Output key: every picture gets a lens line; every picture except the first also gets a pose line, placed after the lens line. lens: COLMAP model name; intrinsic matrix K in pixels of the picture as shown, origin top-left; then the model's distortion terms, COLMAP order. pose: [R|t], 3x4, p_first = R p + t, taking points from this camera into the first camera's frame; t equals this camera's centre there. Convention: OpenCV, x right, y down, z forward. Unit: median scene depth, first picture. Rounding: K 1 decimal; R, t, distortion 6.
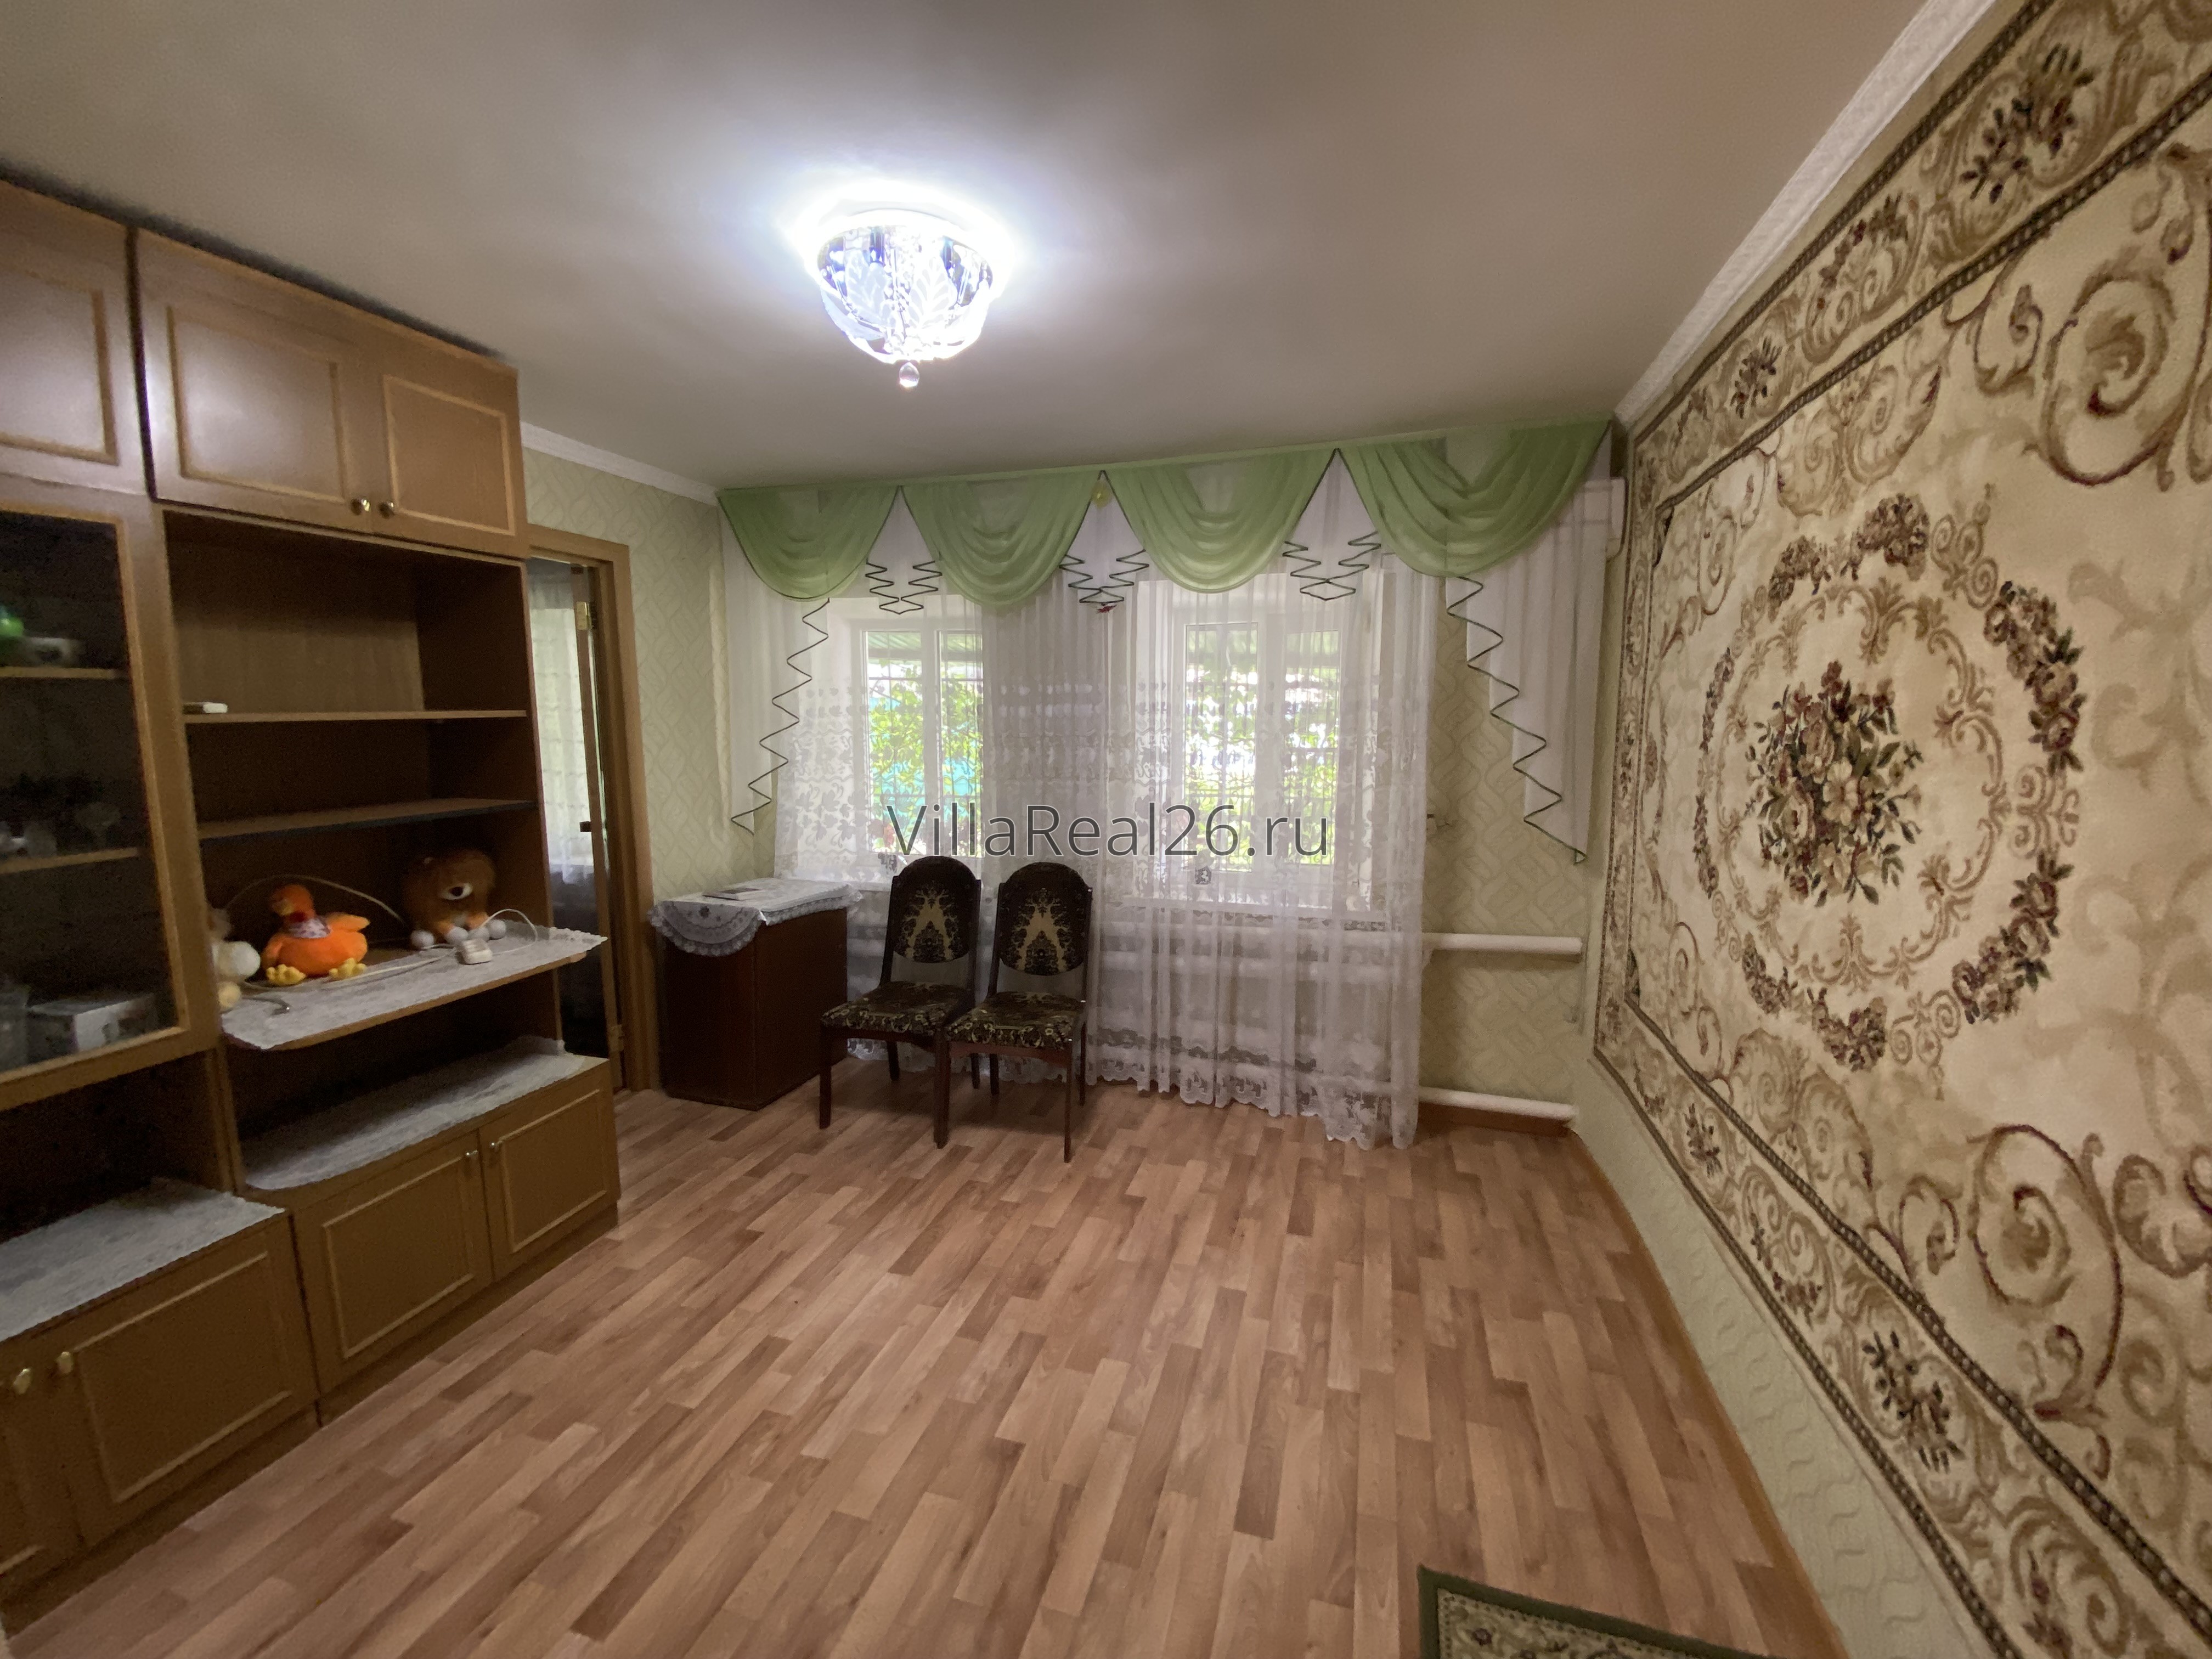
lens RADIAL K [[884.9, 0, 1113.4], [0, 884.9, 829.1], [0, 0, 1]] dist [0.031102, -0.028455]
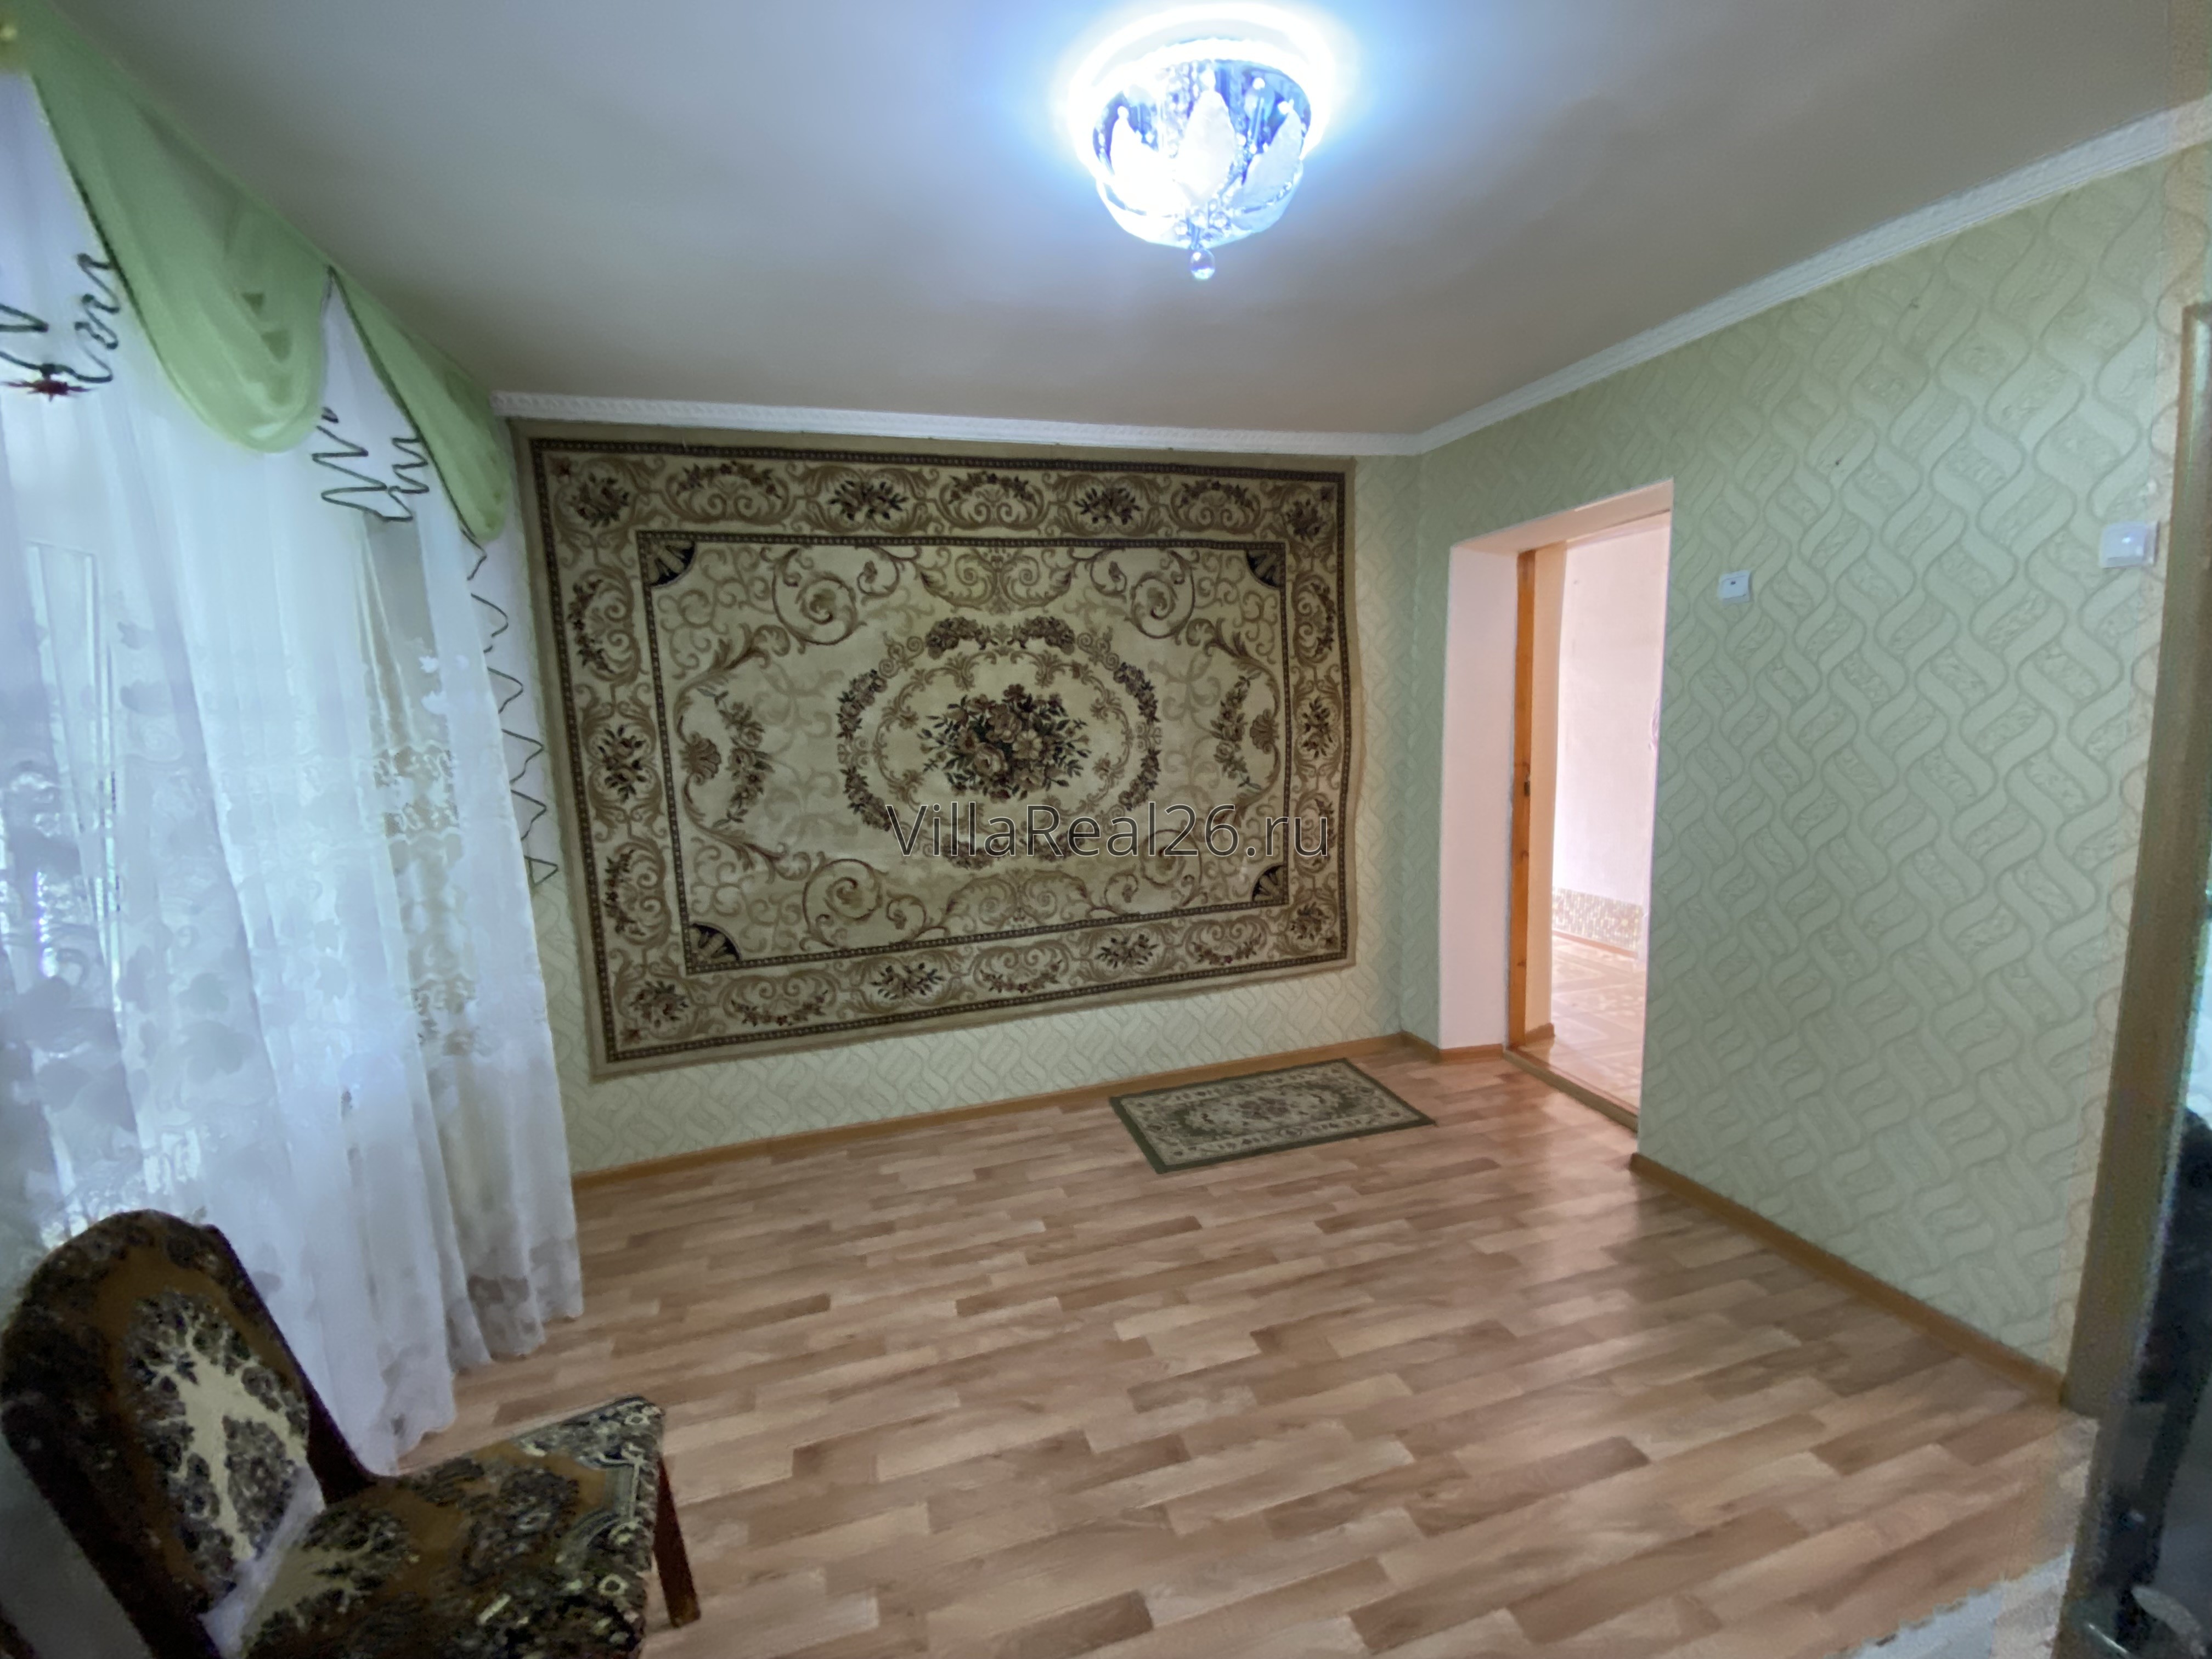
lens RADIAL K [[882.4, 0, 1106.0], [0, 882.4, 829.5], [0, 0, 1]] dist [0.034087, -0.027452]
pose [[-0.538724, -0.086903, 0.837988, -1.268827], [0.136906, 0.972414, 0.188858, -0.250049], [-0.831284, 0.216468, -0.511966, 2.246087]]
